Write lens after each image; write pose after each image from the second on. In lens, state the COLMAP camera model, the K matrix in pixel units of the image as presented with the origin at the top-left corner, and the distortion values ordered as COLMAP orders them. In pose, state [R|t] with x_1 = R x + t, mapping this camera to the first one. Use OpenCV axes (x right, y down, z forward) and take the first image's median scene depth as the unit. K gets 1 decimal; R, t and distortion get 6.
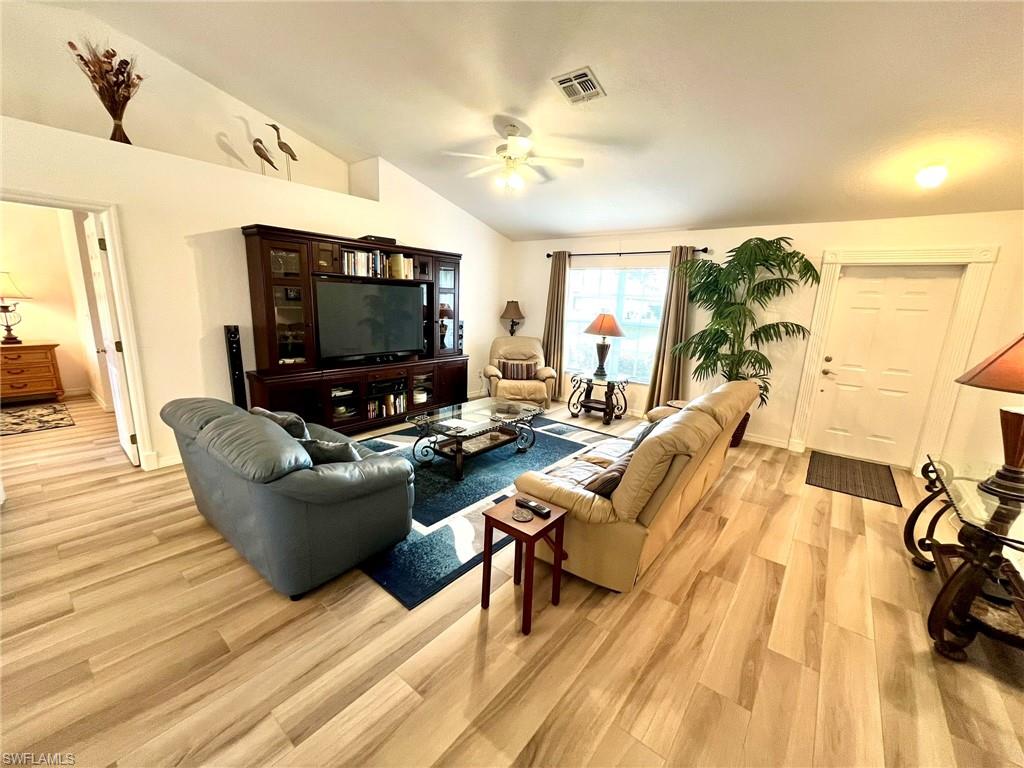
lens RADIAL K [[411.8, 0, 509.2], [0, 411.8, 390.5], [0, 0, 1]] dist [-0.002257, -0.000418]
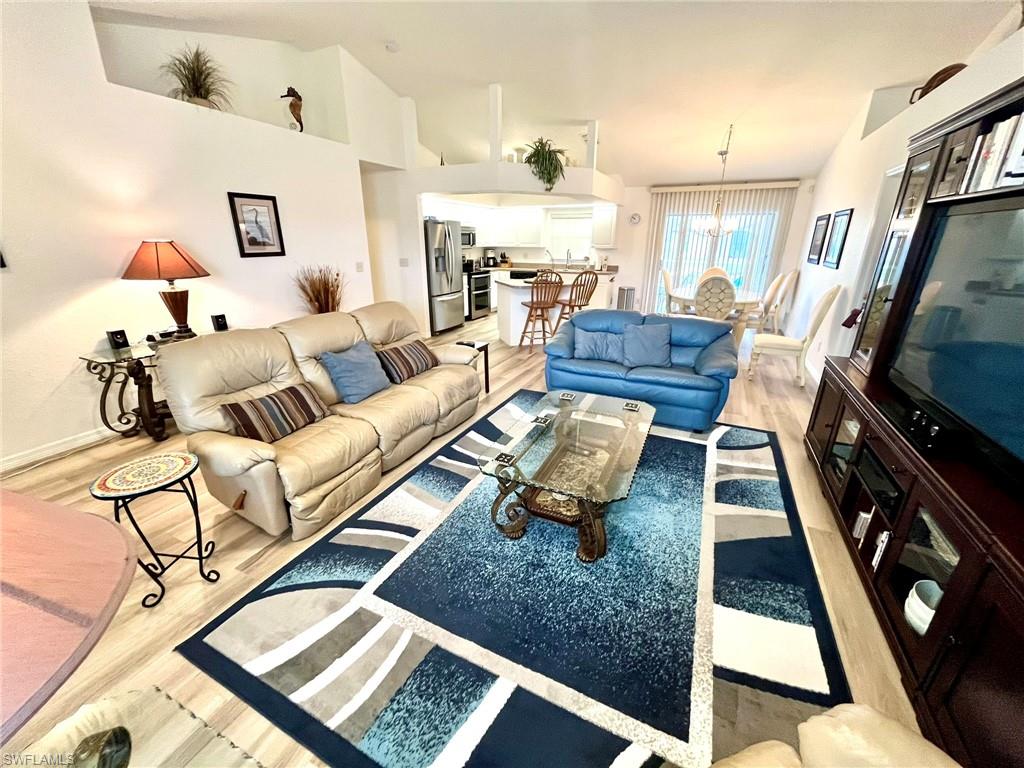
lens RADIAL K [[411.8, 0, 512.2], [0, 411.8, 387.2], [0, 0, 1]] dist [-0.002257, -0.000418]
pose [[-0.970870, 0.038383, -0.236511, 0.147661], [-0.094187, 0.846488, 0.524011, -0.278553], [0.220316, 0.531023, -0.818215, 1.293327]]
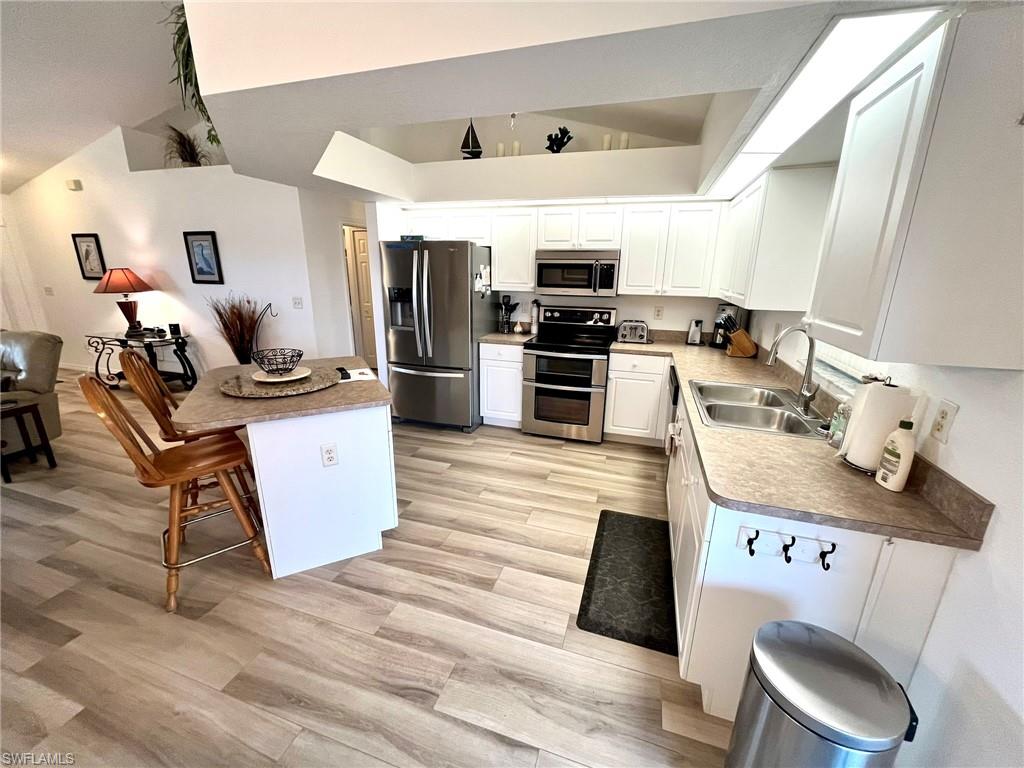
lens RADIAL K [[411.8, 0, 510.6], [0, 411.8, 388.0], [0, 0, 1]] dist [-0.002257, -0.000418]
pose [[-0.354343, -0.304458, 0.884164, -0.890612], [0.177694, 0.906363, 0.383316, -0.003504], [-0.918077, 0.292936, -0.267063, -0.158275]]
